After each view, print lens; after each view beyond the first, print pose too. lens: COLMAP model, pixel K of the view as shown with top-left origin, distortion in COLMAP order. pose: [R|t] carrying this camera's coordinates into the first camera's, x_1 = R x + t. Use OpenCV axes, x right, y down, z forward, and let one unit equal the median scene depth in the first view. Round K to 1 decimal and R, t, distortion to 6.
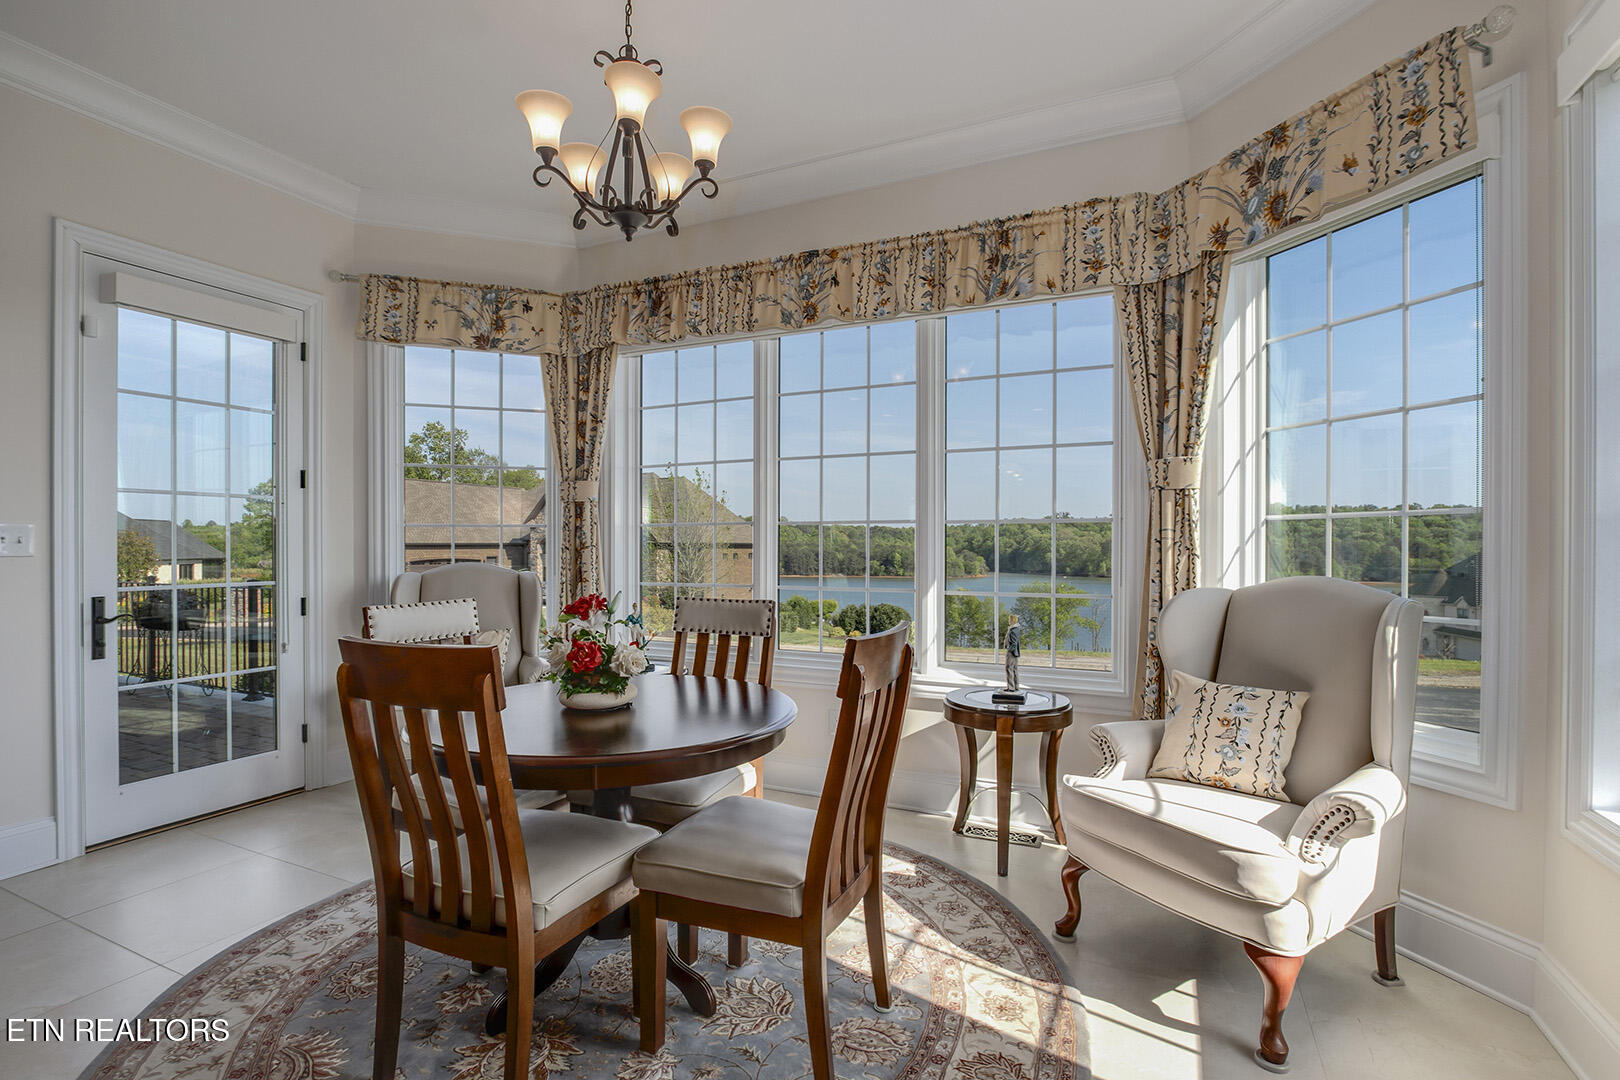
lens RADIAL K [[756.0, 0, 806.7], [0, 756.0, 547.3], [0, 0, 1]] dist [-0.029172, 0.006196]
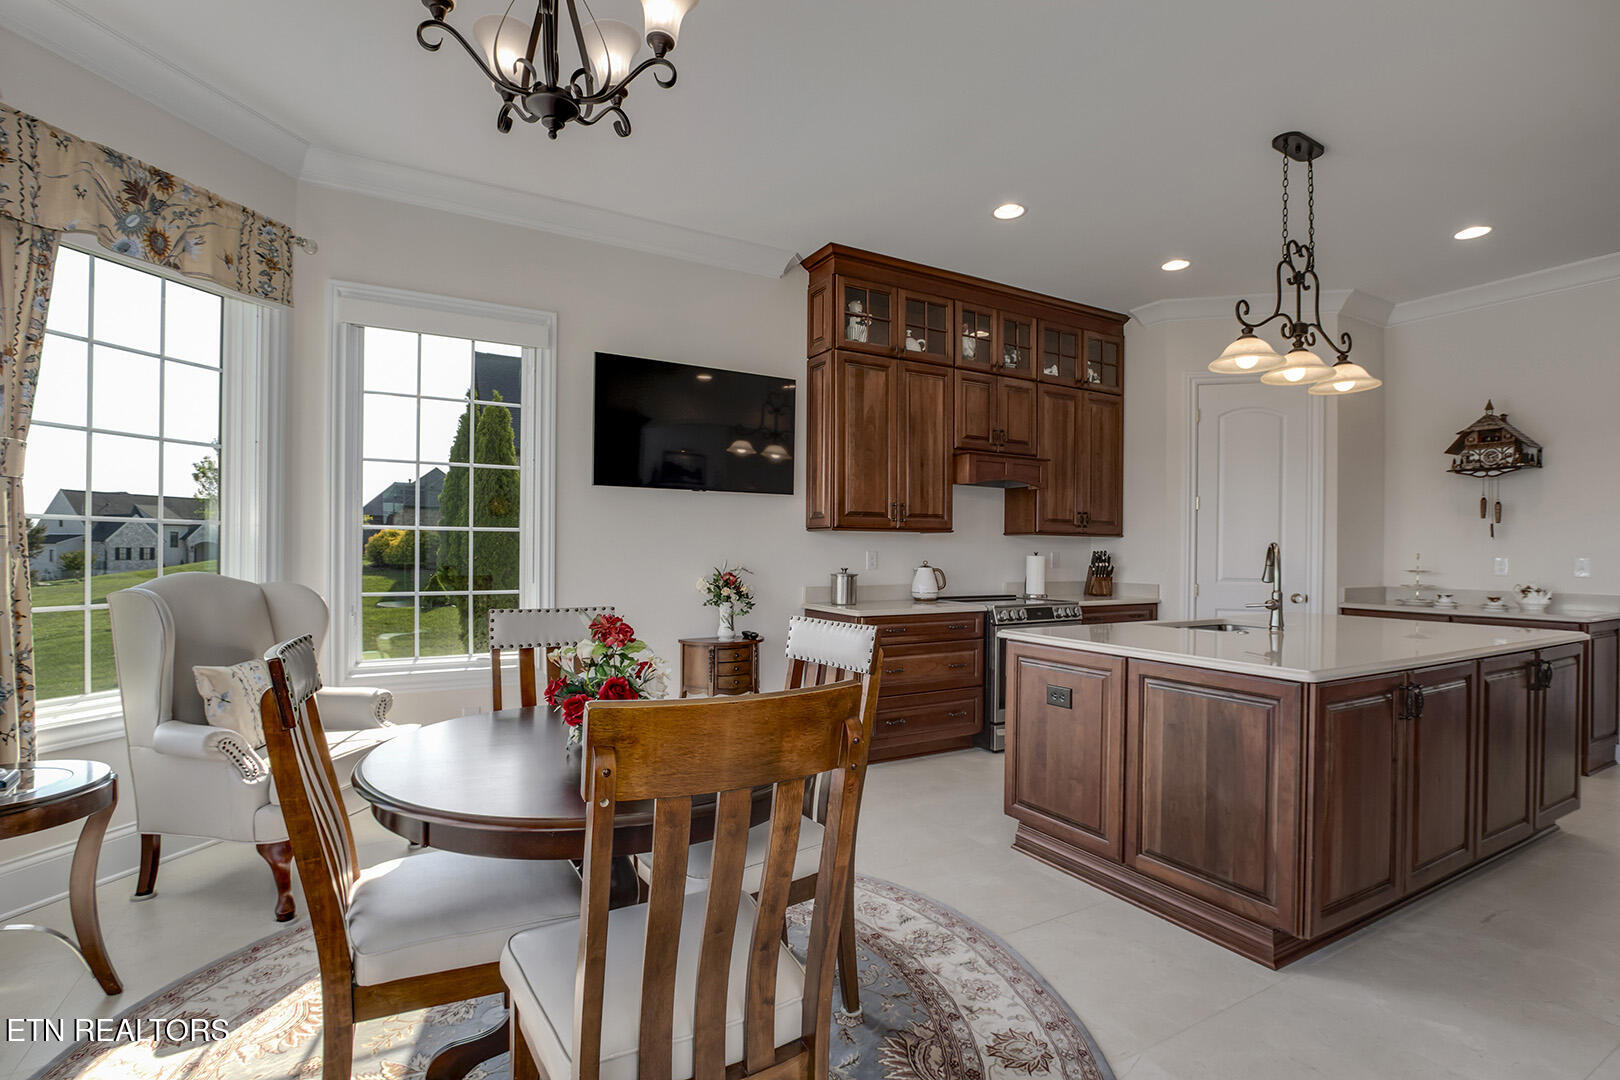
lens RADIAL K [[756.0, 0, 813.0], [0, 756.0, 553.9], [0, 0, 1]] dist [-0.029172, 0.006196]
pose [[-0.819210, -0.010677, 0.573395, -0.601048], [-0.007340, 0.999940, 0.008133, -0.007049], [-0.573447, 0.002454, -0.819239, 1.007823]]
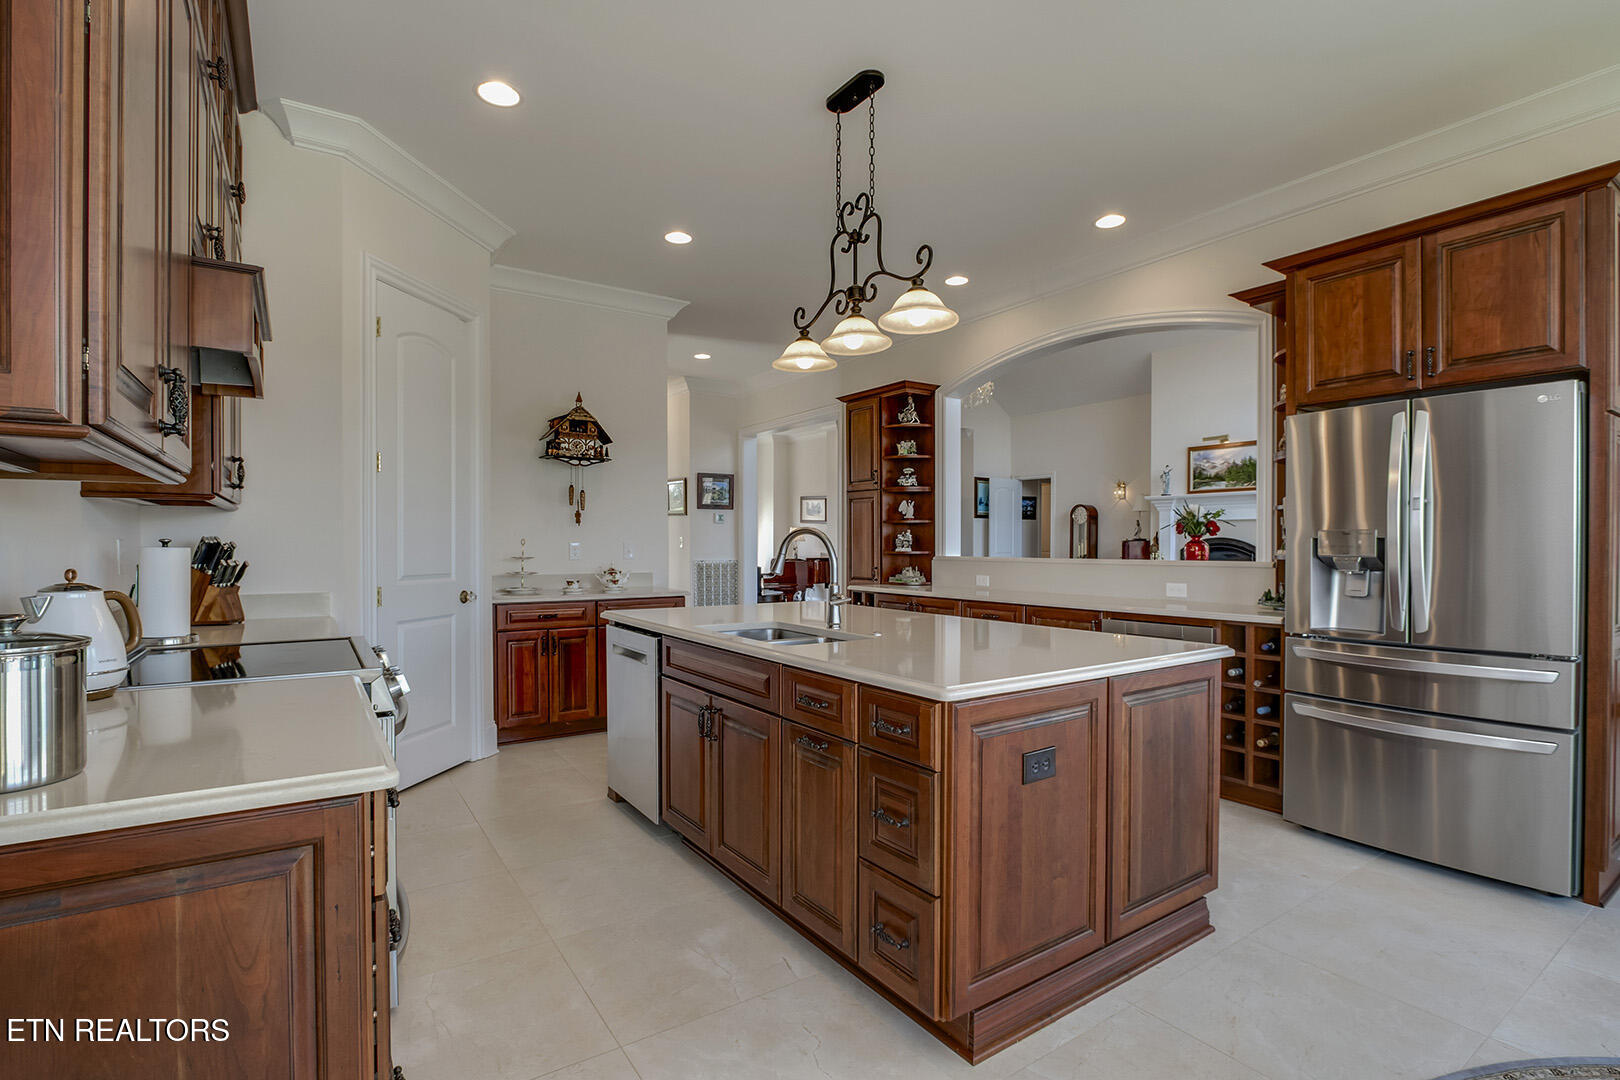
lens RADIAL K [[756.0, 0, 815.8], [0, 756.0, 548.9], [0, 0, 1]] dist [-0.029172, 0.006196]
pose [[-0.505351, 0.005063, -0.862899, 0.243862], [-0.004964, 0.999949, 0.008774, -0.001483], [0.862900, 0.008718, -0.505300, 0.254104]]
